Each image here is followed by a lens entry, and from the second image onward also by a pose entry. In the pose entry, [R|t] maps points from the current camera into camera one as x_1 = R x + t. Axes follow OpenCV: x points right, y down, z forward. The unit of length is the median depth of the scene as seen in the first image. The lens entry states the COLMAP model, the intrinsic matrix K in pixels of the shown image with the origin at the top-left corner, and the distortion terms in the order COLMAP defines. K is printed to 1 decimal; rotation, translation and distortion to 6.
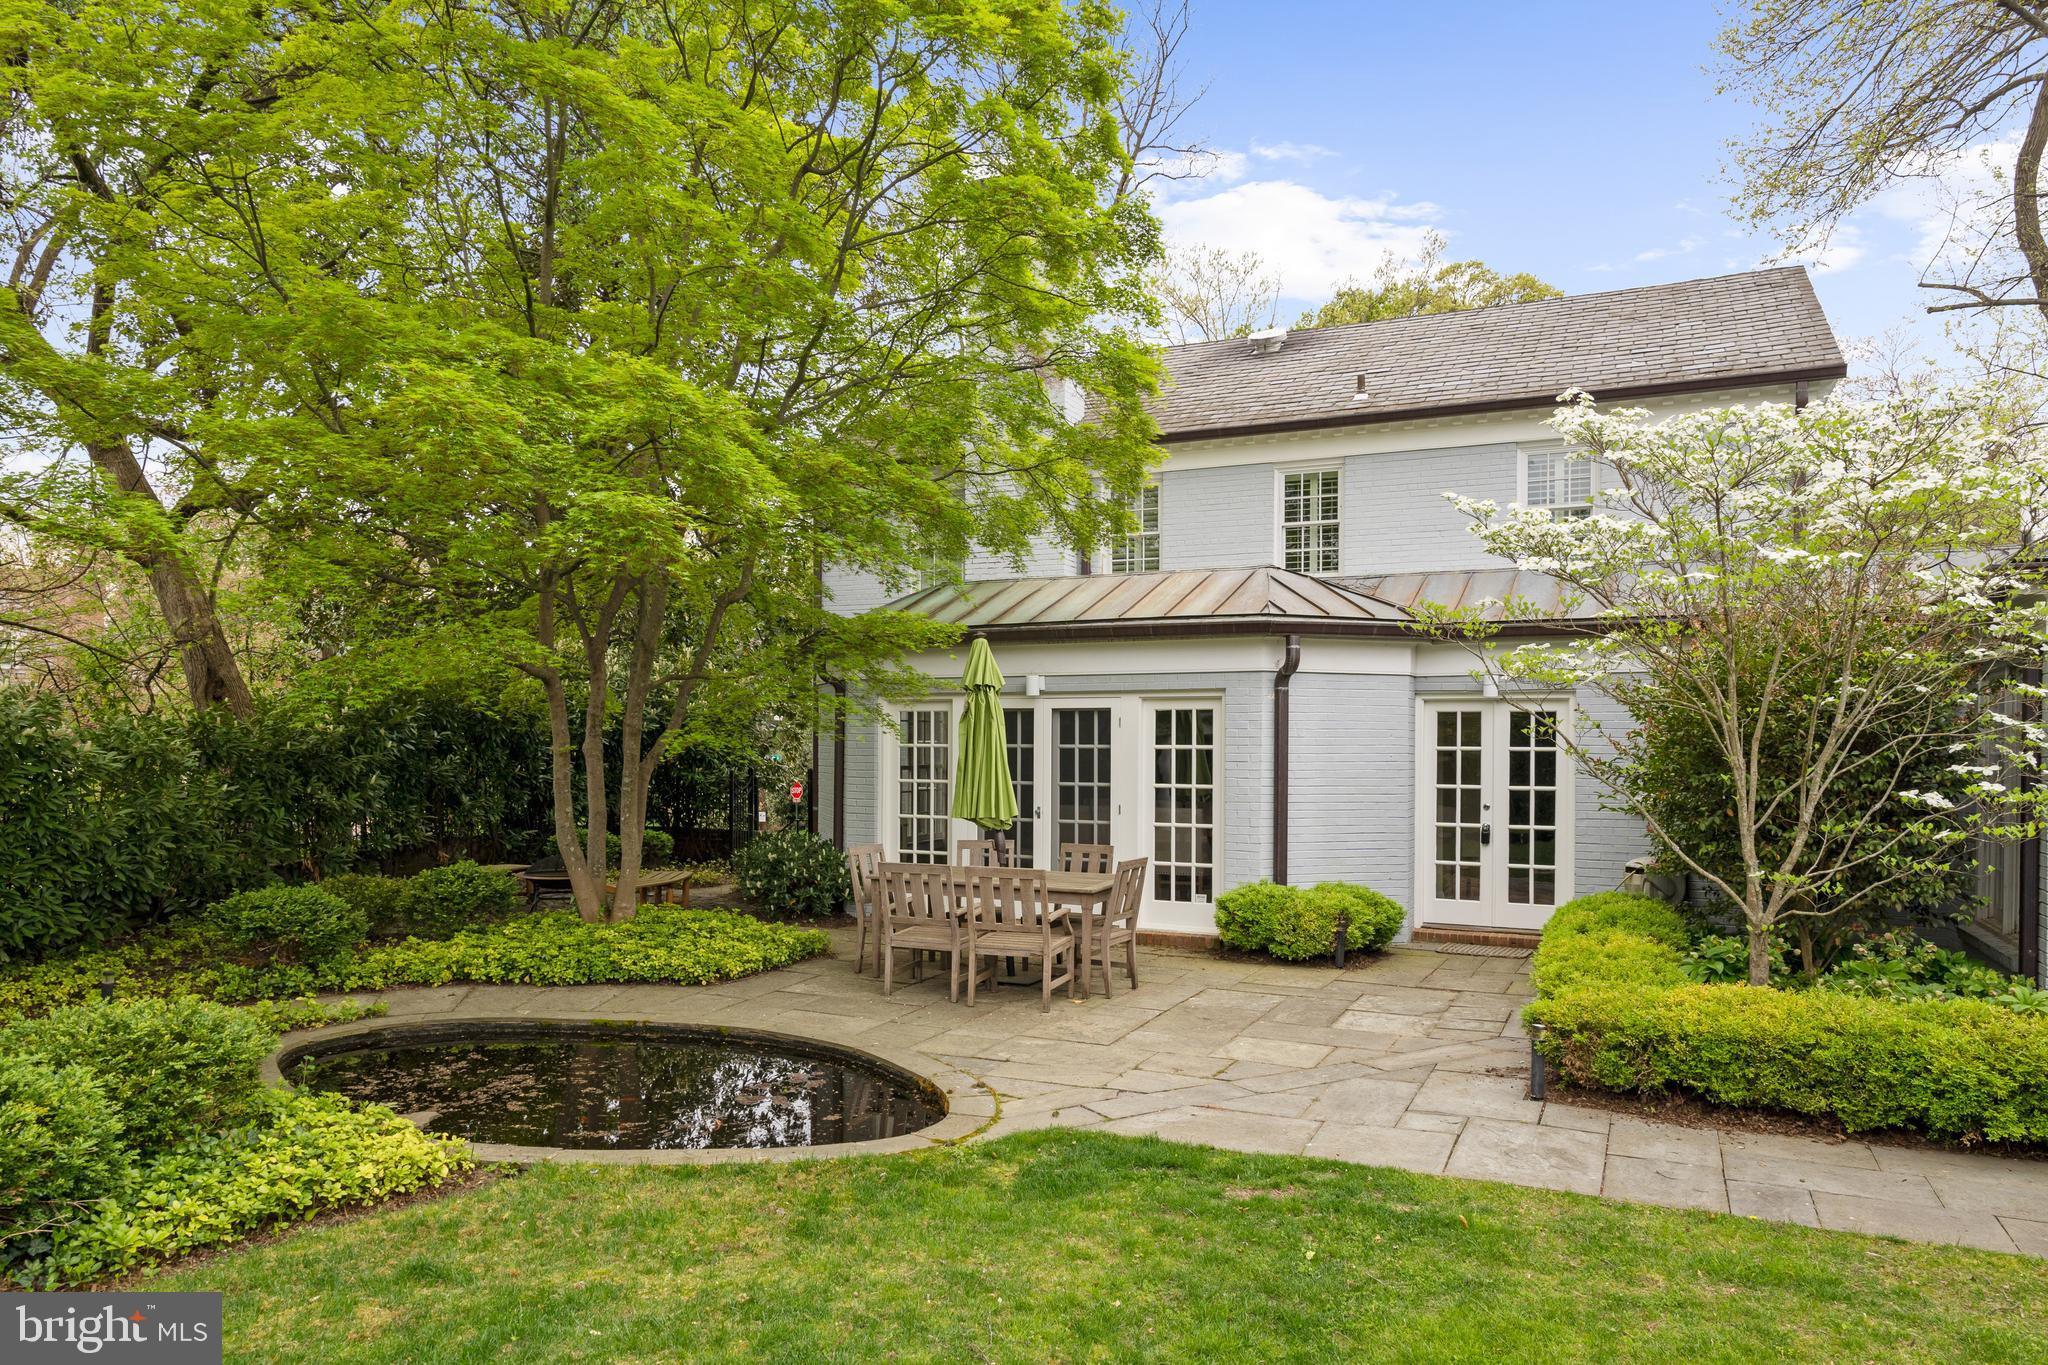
lens RADIAL K [[1370.3, 0, 1020.4], [0, 1370.3, 756.9], [0, 0, 1]] dist [0.005283, 0.000210]
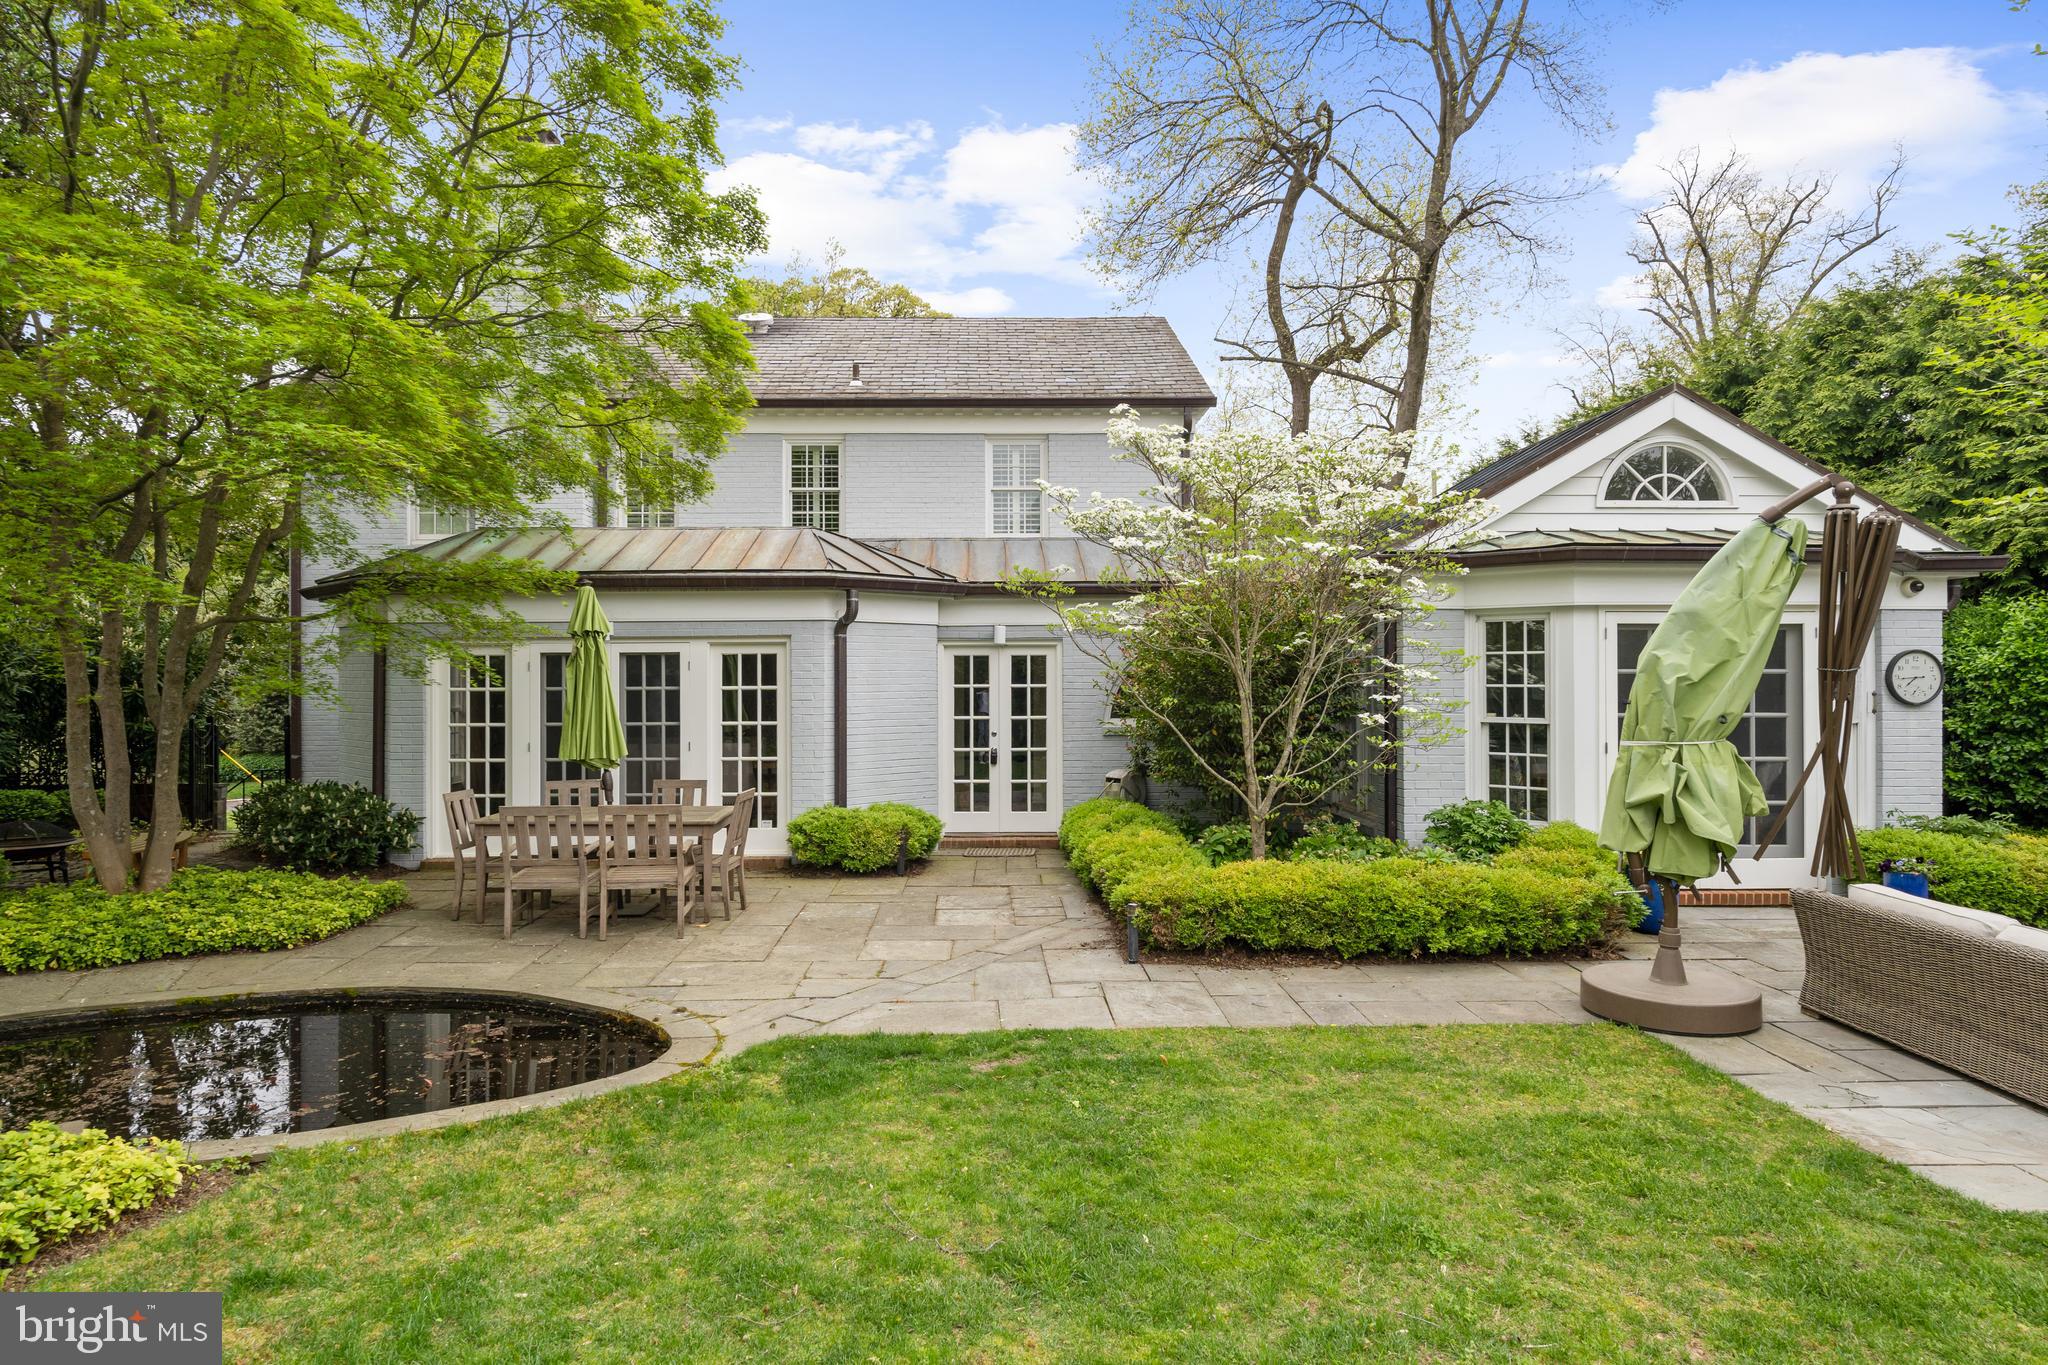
lens RADIAL K [[1231.6, 0, 1024.0], [0, 1231.6, 682.5], [0, 0, 1]] dist [0.001026, 0.001102]
pose [[0.889625, -0.010569, 0.456569, -0.157850], [0.014359, 0.999885, -0.004831, -0.004064], [-0.456465, 0.010853, 0.889675, 0.018419]]
